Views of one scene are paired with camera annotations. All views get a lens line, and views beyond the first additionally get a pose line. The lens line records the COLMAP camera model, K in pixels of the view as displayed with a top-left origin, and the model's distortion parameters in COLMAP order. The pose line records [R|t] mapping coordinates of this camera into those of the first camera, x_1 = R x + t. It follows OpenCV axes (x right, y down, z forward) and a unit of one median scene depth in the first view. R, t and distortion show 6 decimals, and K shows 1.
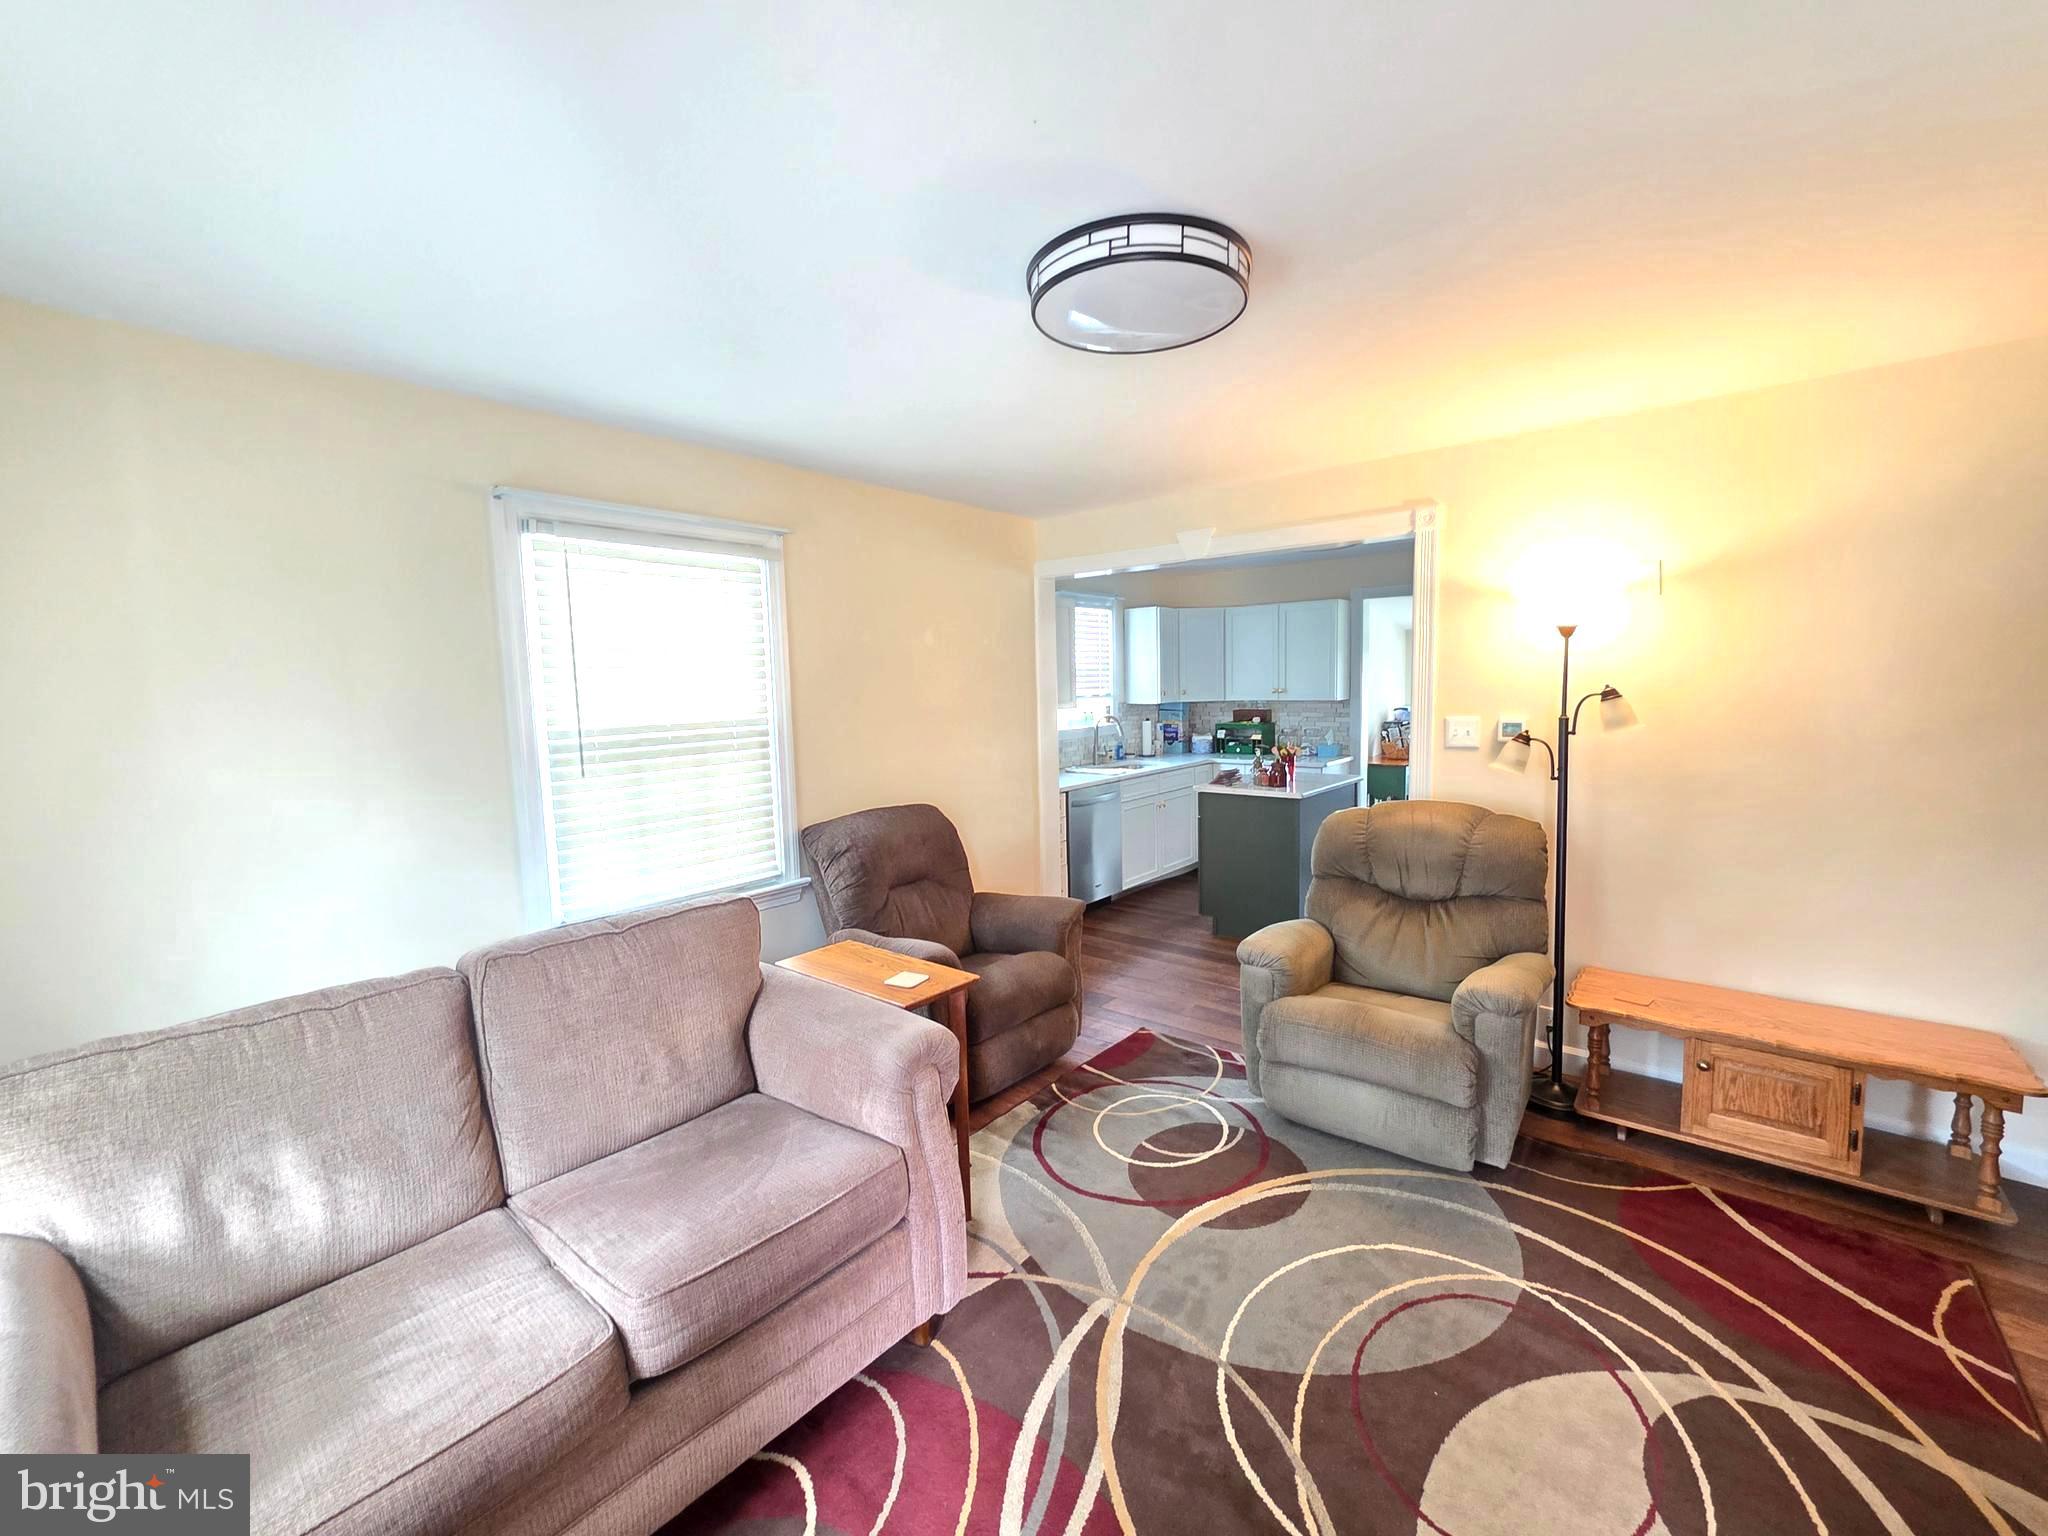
lens RADIAL K [[835.3, 0, 1026.7], [0, 835.3, 762.2], [0, 0, 1]] dist [0.000848, 0.000447]
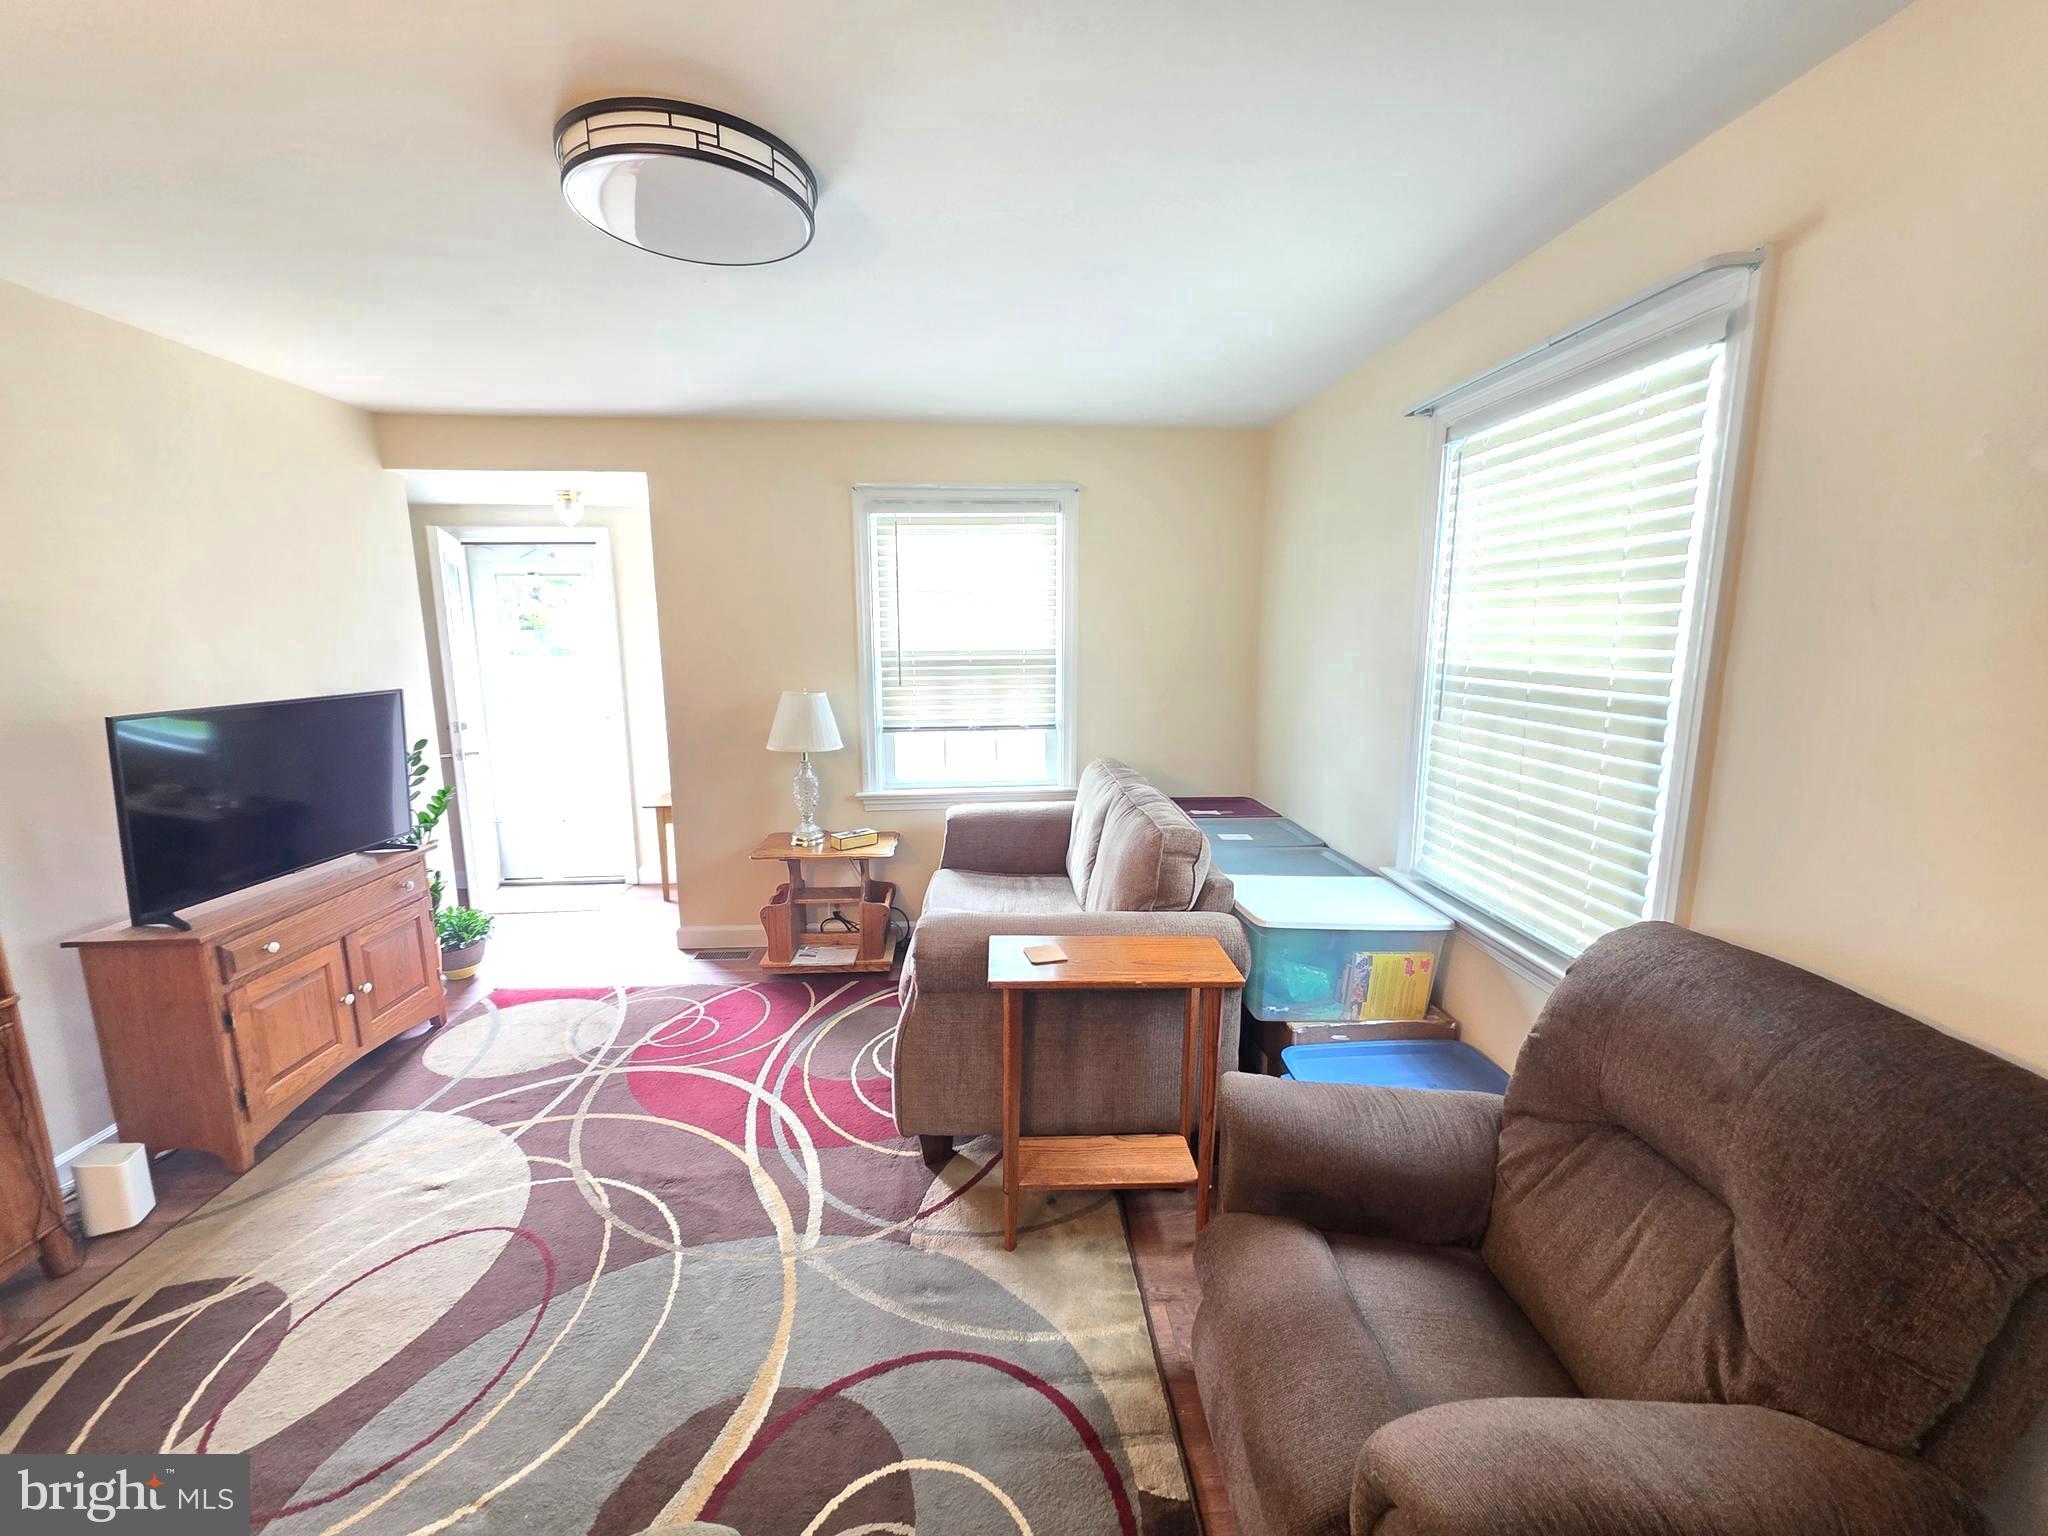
lens RADIAL K [[835.3, 0, 1026.7], [0, 835.3, 762.2], [0, 0, 1]] dist [0.000848, 0.000447]
pose [[-0.733826, 0.133137, -0.666164, 0.417458], [-0.050387, 0.967240, 0.248813, -0.150105], [0.677466, 0.216151, -0.703078, 1.489440]]
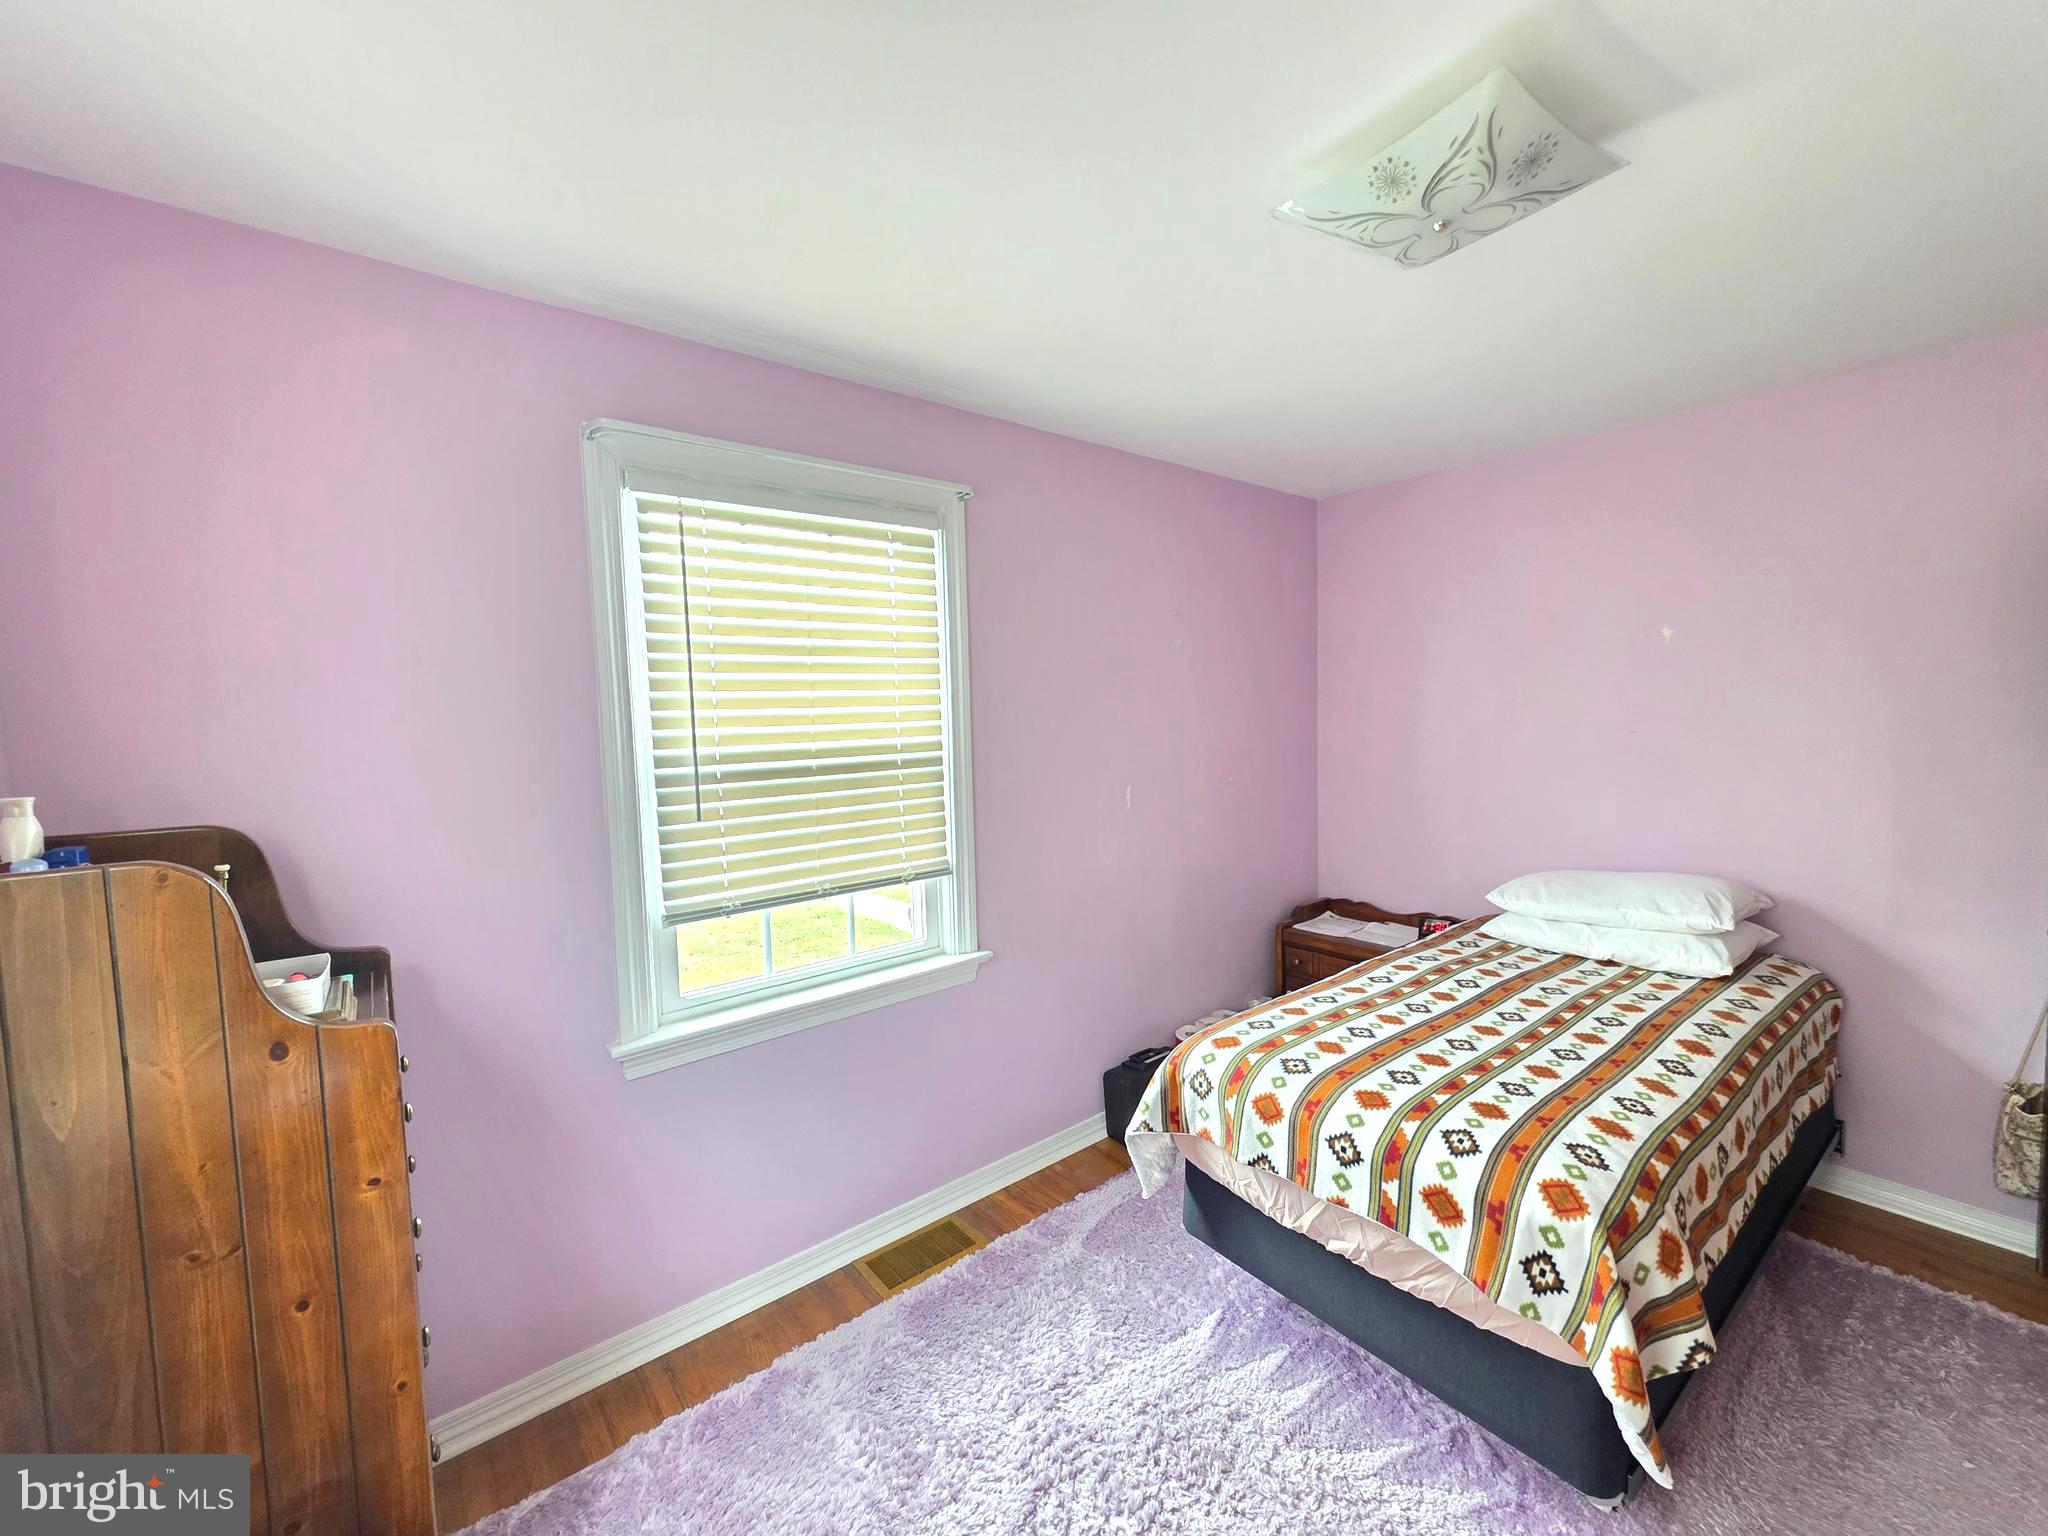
lens RADIAL K [[835.3, 0, 1026.7], [0, 835.3, 762.2], [0, 0, 1]] dist [0.000848, 0.000447]
pose [[0.980165, 0.011551, -0.197847, -0.115000], [-0.017374, 0.999465, -0.027722, -0.019203], [0.197421, 0.030609, 0.979841, 0.375980]]
